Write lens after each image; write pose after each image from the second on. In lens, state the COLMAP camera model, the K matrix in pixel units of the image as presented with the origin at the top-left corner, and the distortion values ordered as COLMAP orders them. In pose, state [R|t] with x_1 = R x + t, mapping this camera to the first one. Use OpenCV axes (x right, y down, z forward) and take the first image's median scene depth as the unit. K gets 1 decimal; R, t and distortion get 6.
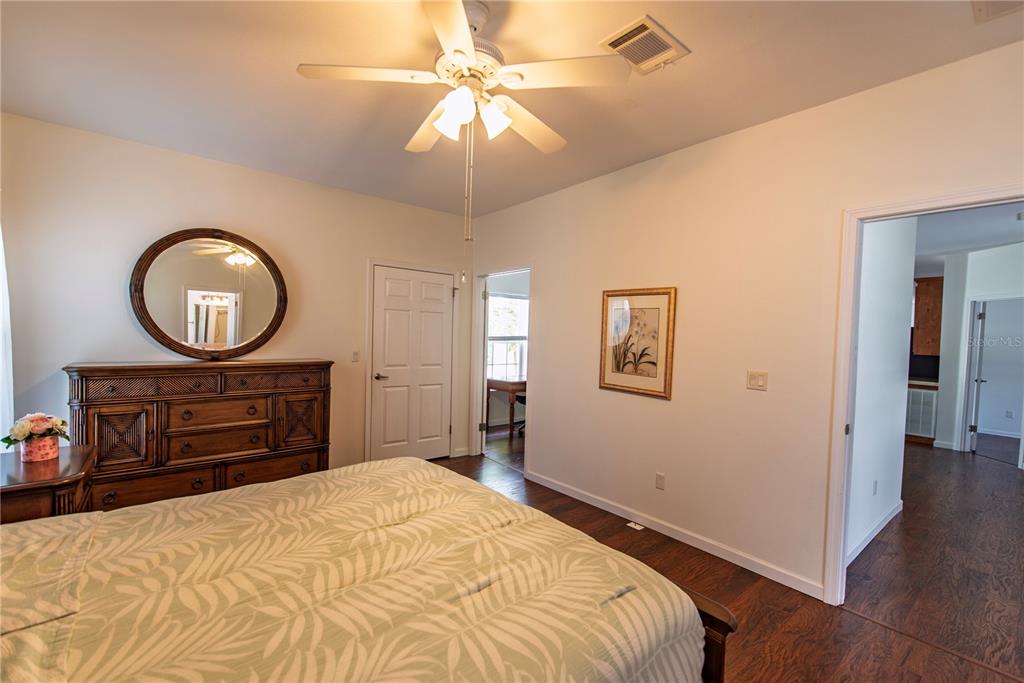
lens RADIAL K [[440.8, 0, 516.4], [0, 440.8, 347.3], [0, 0, 1]] dist [0.001938, -0.000073]
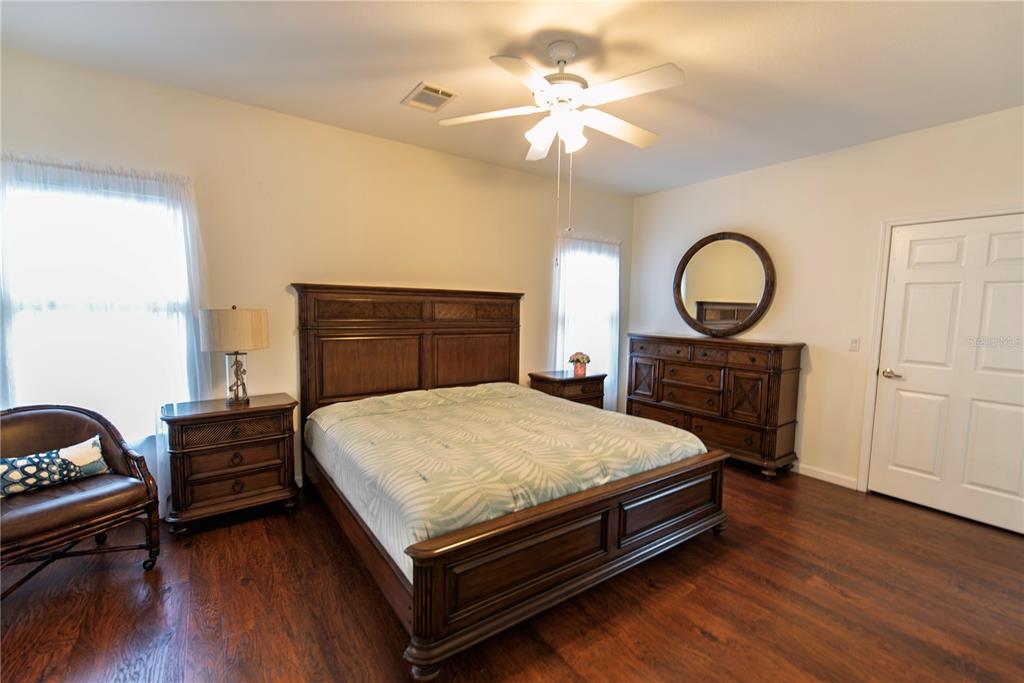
lens RADIAL K [[440.8, 0, 515.9], [0, 440.8, 342.0], [0, 0, 1]] dist [0.001938, -0.000073]
pose [[-0.076721, 0.051219, -0.995736, 0.689915], [-0.051620, 0.997136, 0.055269, 0.003571], [0.995715, 0.055640, -0.073858, 0.578269]]
